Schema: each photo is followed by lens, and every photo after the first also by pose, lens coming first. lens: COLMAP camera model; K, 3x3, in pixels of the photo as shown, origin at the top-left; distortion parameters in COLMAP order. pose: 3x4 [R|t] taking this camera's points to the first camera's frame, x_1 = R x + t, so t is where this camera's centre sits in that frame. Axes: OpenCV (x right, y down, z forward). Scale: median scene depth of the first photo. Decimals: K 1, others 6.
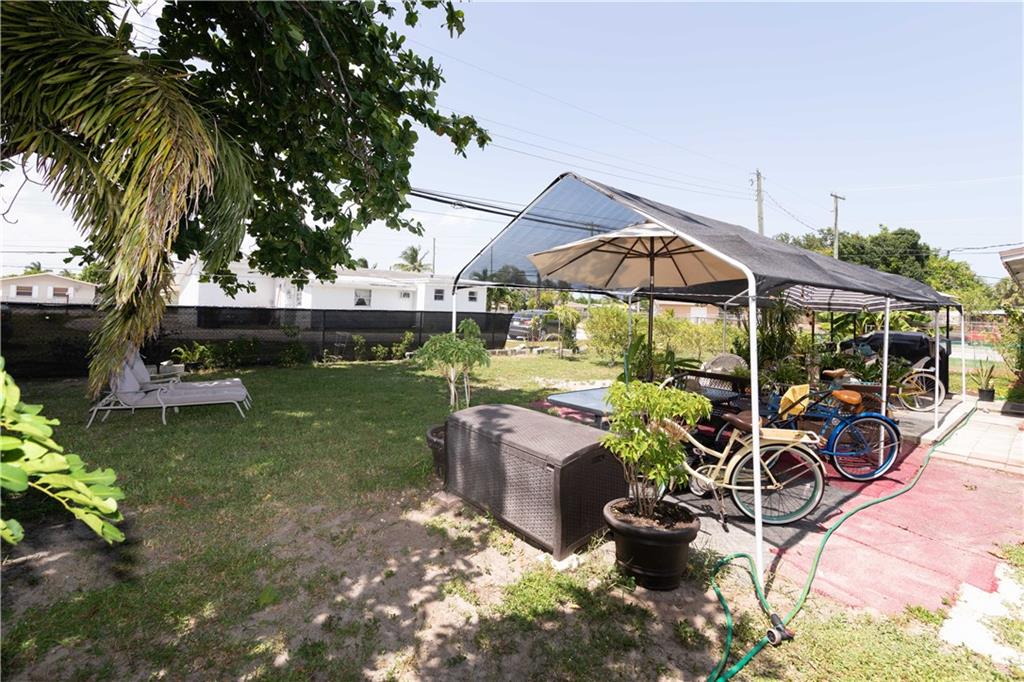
lens RADIAL K [[485.7, 0, 507.1], [0, 485.7, 335.5], [0, 0, 1]] dist [0.004823, -0.000667]
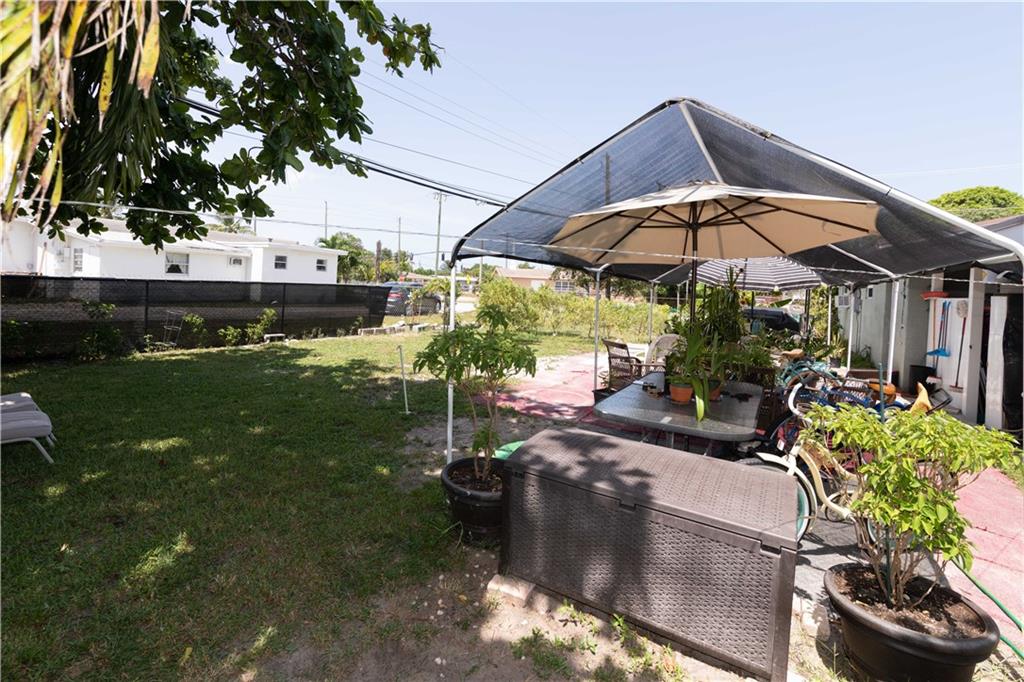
lens RADIAL K [[485.7, 0, 520.0], [0, 485.7, 338.2], [0, 0, 1]] dist [0.004823, -0.000667]
pose [[0.941303, -0.025446, 0.336602, -0.082879], [0.004010, 0.997927, 0.064224, -0.009322], [-0.337539, -0.059105, 0.939454, 0.104597]]
